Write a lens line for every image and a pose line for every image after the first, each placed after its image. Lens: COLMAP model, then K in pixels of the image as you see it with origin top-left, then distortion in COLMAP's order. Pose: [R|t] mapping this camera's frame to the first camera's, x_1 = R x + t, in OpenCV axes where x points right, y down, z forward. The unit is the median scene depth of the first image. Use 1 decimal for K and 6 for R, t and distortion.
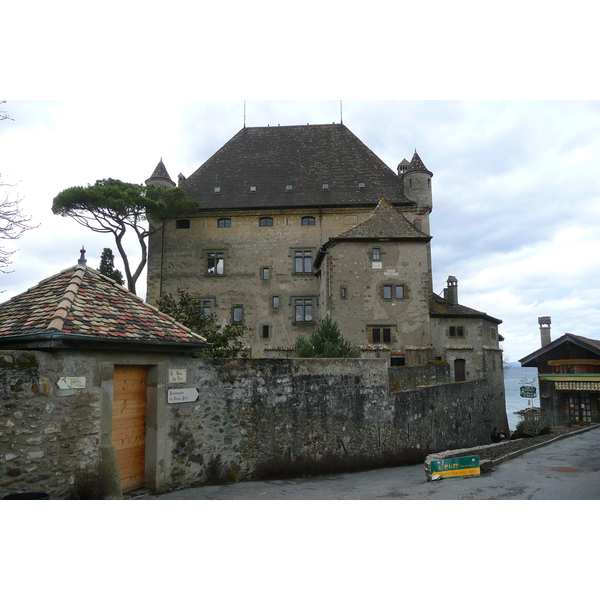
lens RADIAL K [[494.8, 0, 298.4], [0, 494.8, 303.7], [0, 0, 1]] dist [-0.003904, 0.003396]
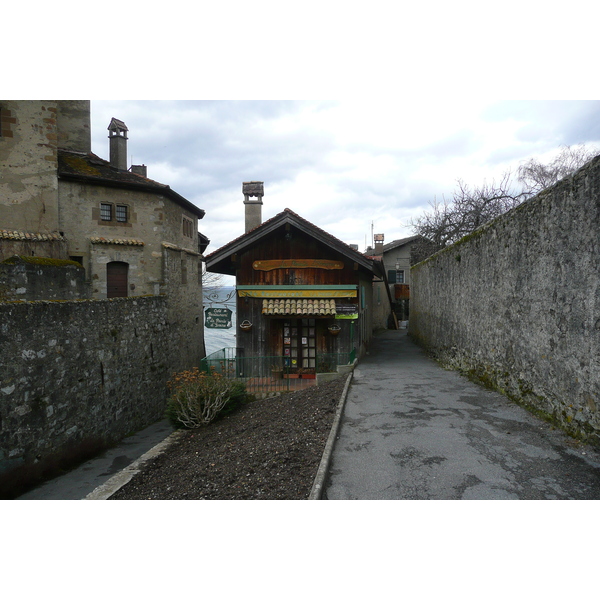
lens RADIAL K [[494.8, 0, 299.9], [0, 494.8, 299.9], [0, 0, 1]] dist [-0.003904, 0.003396]
pose [[0.866779, -0.005909, 0.498658, 0.228568], [-0.067629, 0.989300, 0.129278, 0.069194], [-0.494086, -0.145779, 0.857104, 0.414577]]
